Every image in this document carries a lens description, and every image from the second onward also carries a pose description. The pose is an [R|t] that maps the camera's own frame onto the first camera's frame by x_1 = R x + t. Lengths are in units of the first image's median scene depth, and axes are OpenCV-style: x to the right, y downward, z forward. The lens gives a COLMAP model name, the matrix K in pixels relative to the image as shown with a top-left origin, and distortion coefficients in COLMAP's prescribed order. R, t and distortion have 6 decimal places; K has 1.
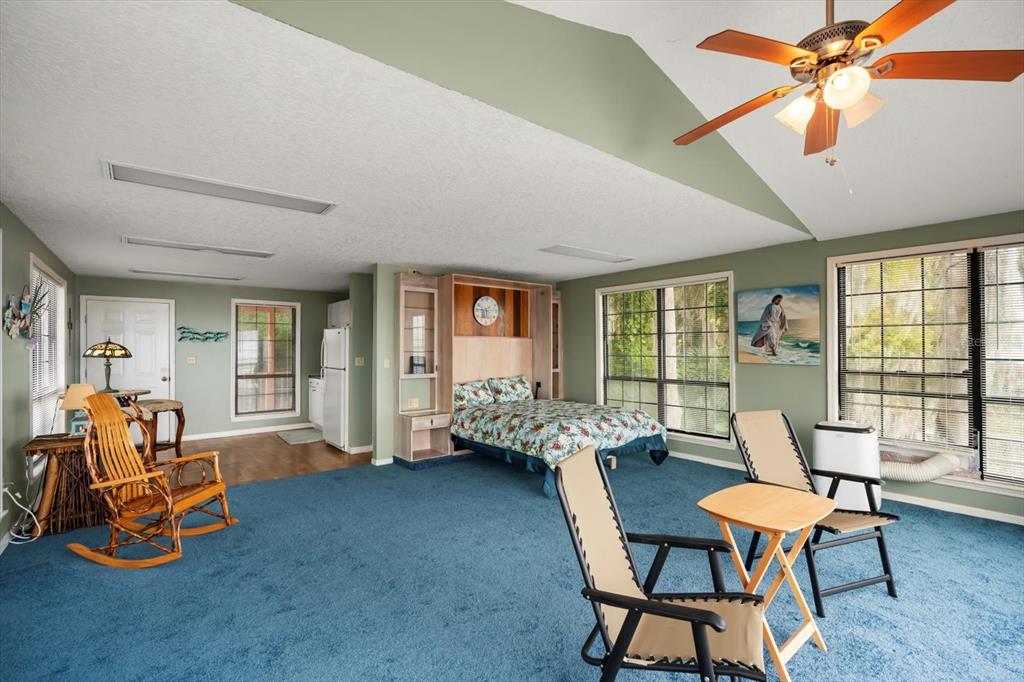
lens RADIAL K [[463.7, 0, 508.9], [0, 463.7, 343.9], [0, 0, 1]] dist [0.005354, 0.000722]
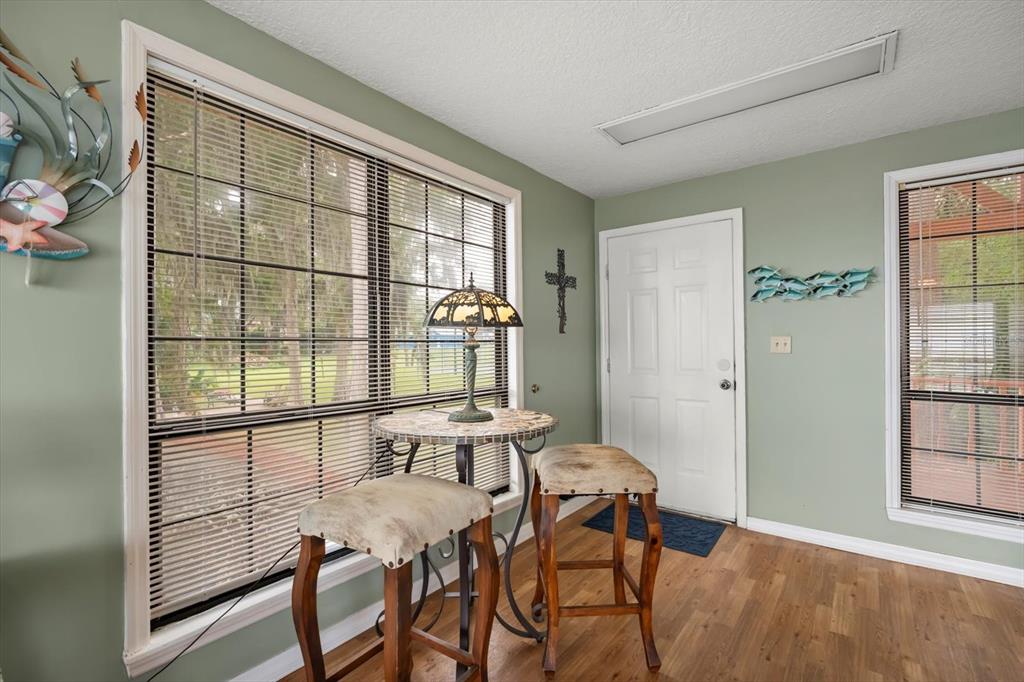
lens RADIAL K [[463.7, 0, 509.3], [0, 463.7, 344.6], [0, 0, 1]] dist [0.005354, 0.000722]
pose [[0.225584, -0.003160, -0.974219, -0.330887], [0.008465, 0.999963, -0.001284, 0.033567], [0.974187, -0.007957, 0.225603, 0.670295]]
